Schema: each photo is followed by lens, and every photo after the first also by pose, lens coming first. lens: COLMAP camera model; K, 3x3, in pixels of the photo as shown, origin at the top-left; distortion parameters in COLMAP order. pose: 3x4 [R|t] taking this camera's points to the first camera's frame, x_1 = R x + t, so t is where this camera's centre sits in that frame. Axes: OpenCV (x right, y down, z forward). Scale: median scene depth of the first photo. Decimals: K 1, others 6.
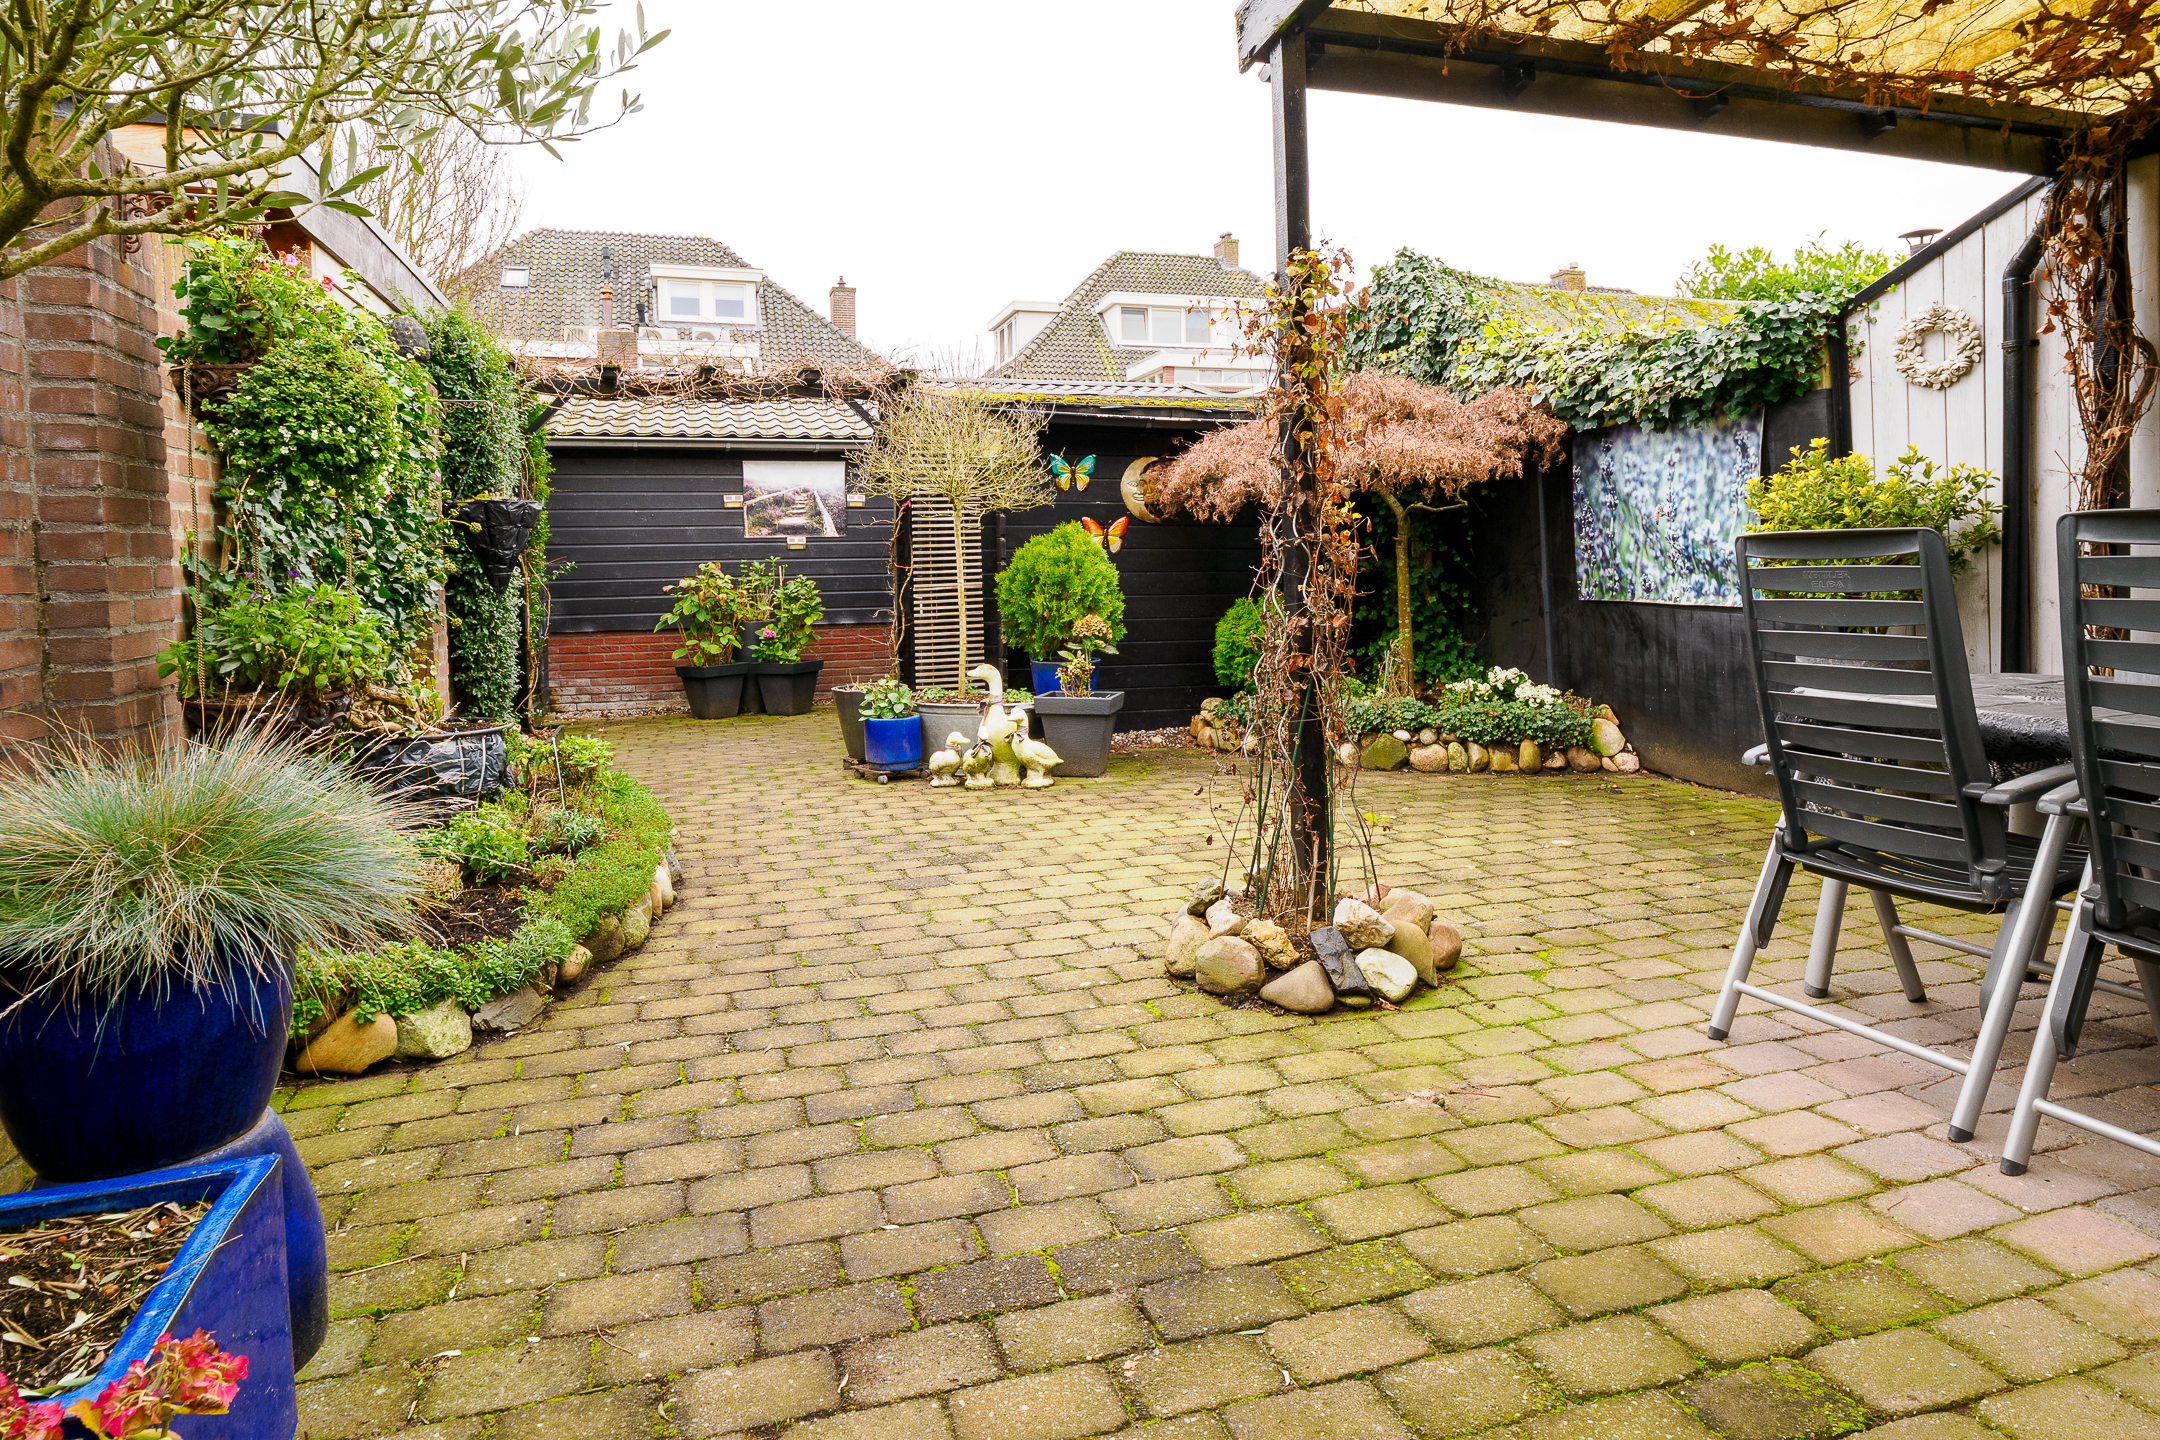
lens RADIAL K [[1281.2, 0, 1094.6], [0, 1281.2, 628.3], [0, 0, 1]] dist [-0.000988, 0.001790]
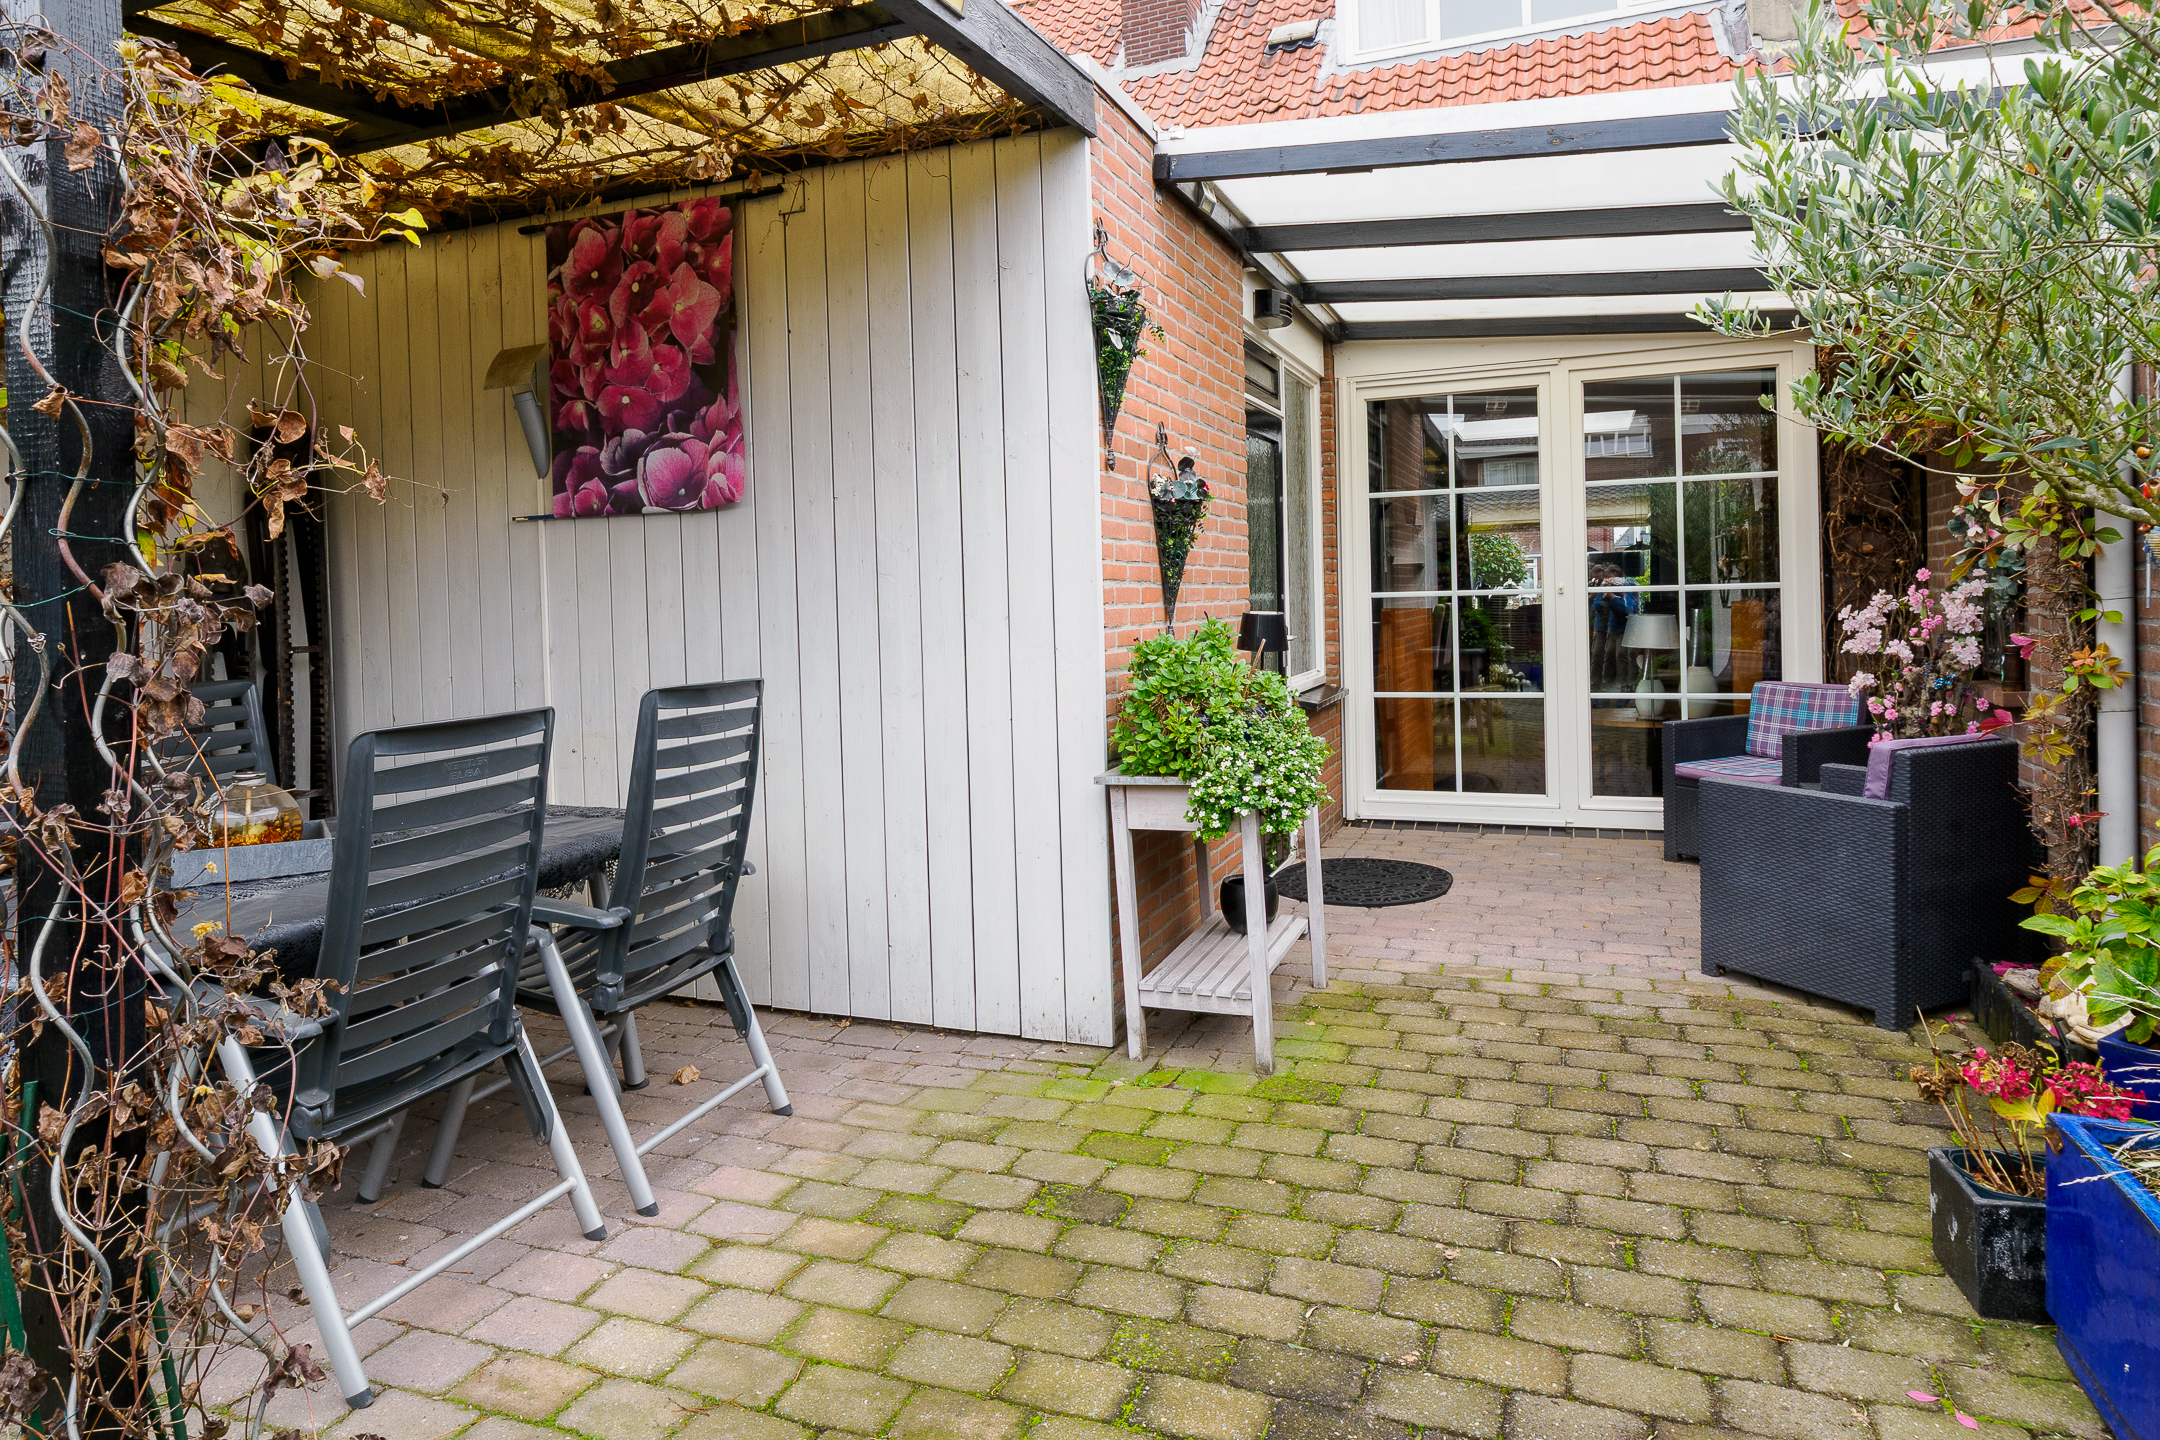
lens RADIAL K [[1291.2, 0, 1080.4], [0, 1291.2, 612.4], [0, 0, 1]] dist [0.001781, 0.000532]
pose [[-0.779143, 0.036897, 0.625759, -0.438988], [0.073428, 0.996766, 0.032653, -0.177913], [-0.622531, 0.071390, -0.779332, 1.735153]]
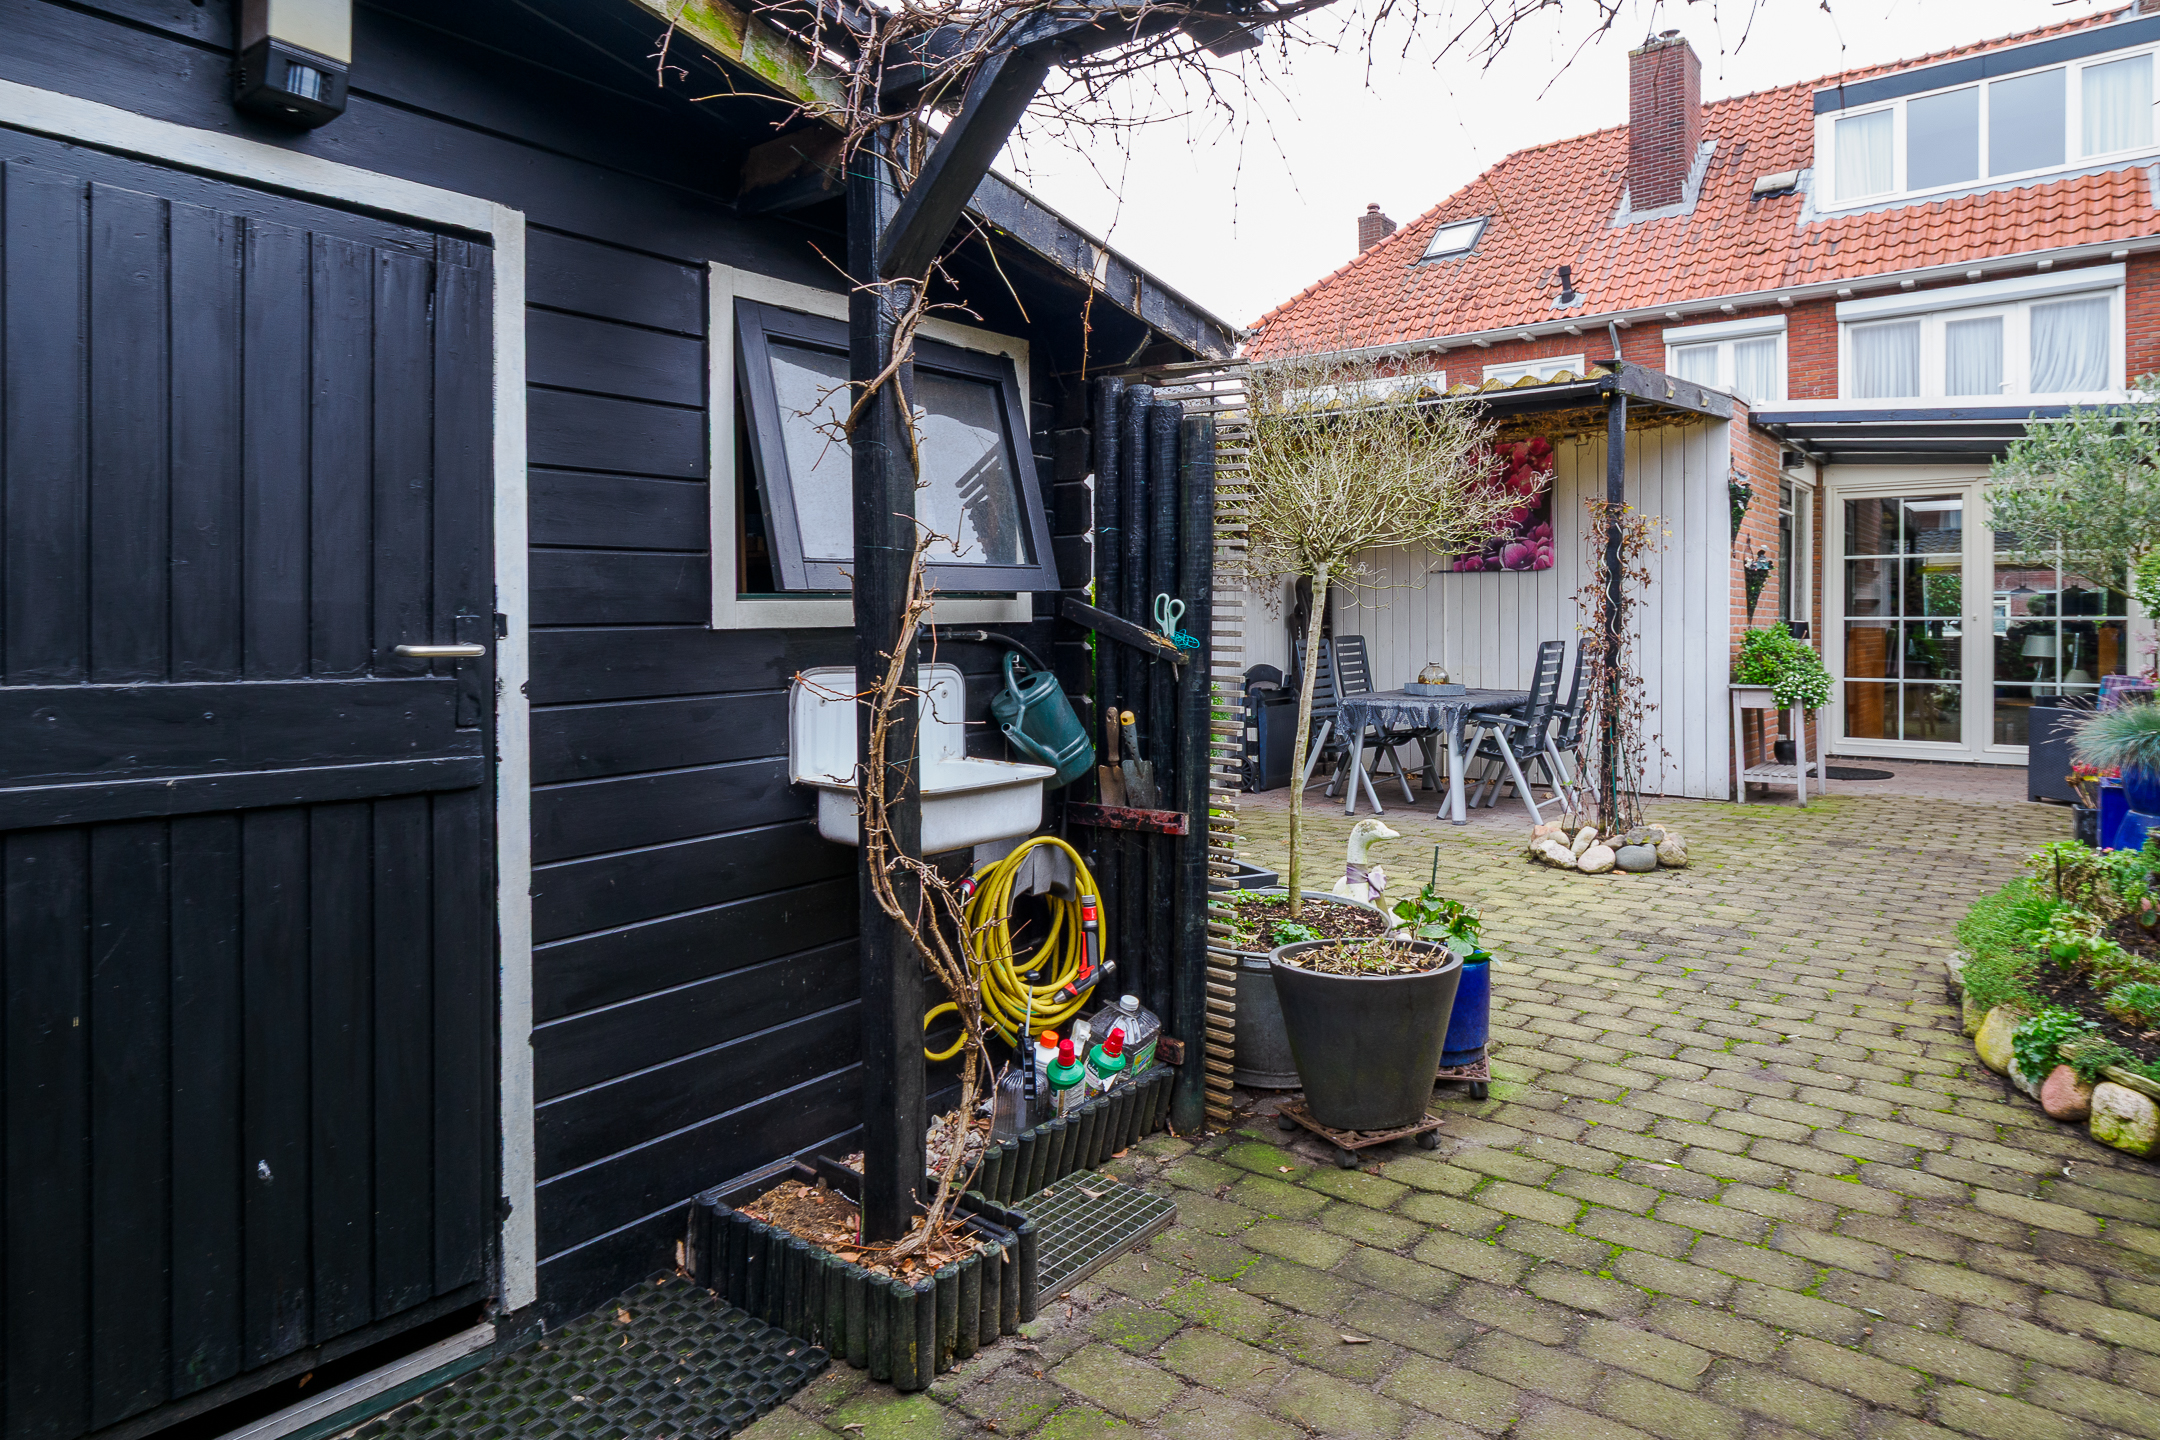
lens RADIAL K [[1281.2, 0, 1094.6], [0, 1281.2, 628.3], [0, 0, 1]] dist [-0.000988, 0.001790]
pose [[-0.570914, 0.019591, 0.820776, -1.592983], [0.049068, 0.998742, 0.010292, -0.228600], [-0.819542, 0.046150, -0.571158, 4.396867]]
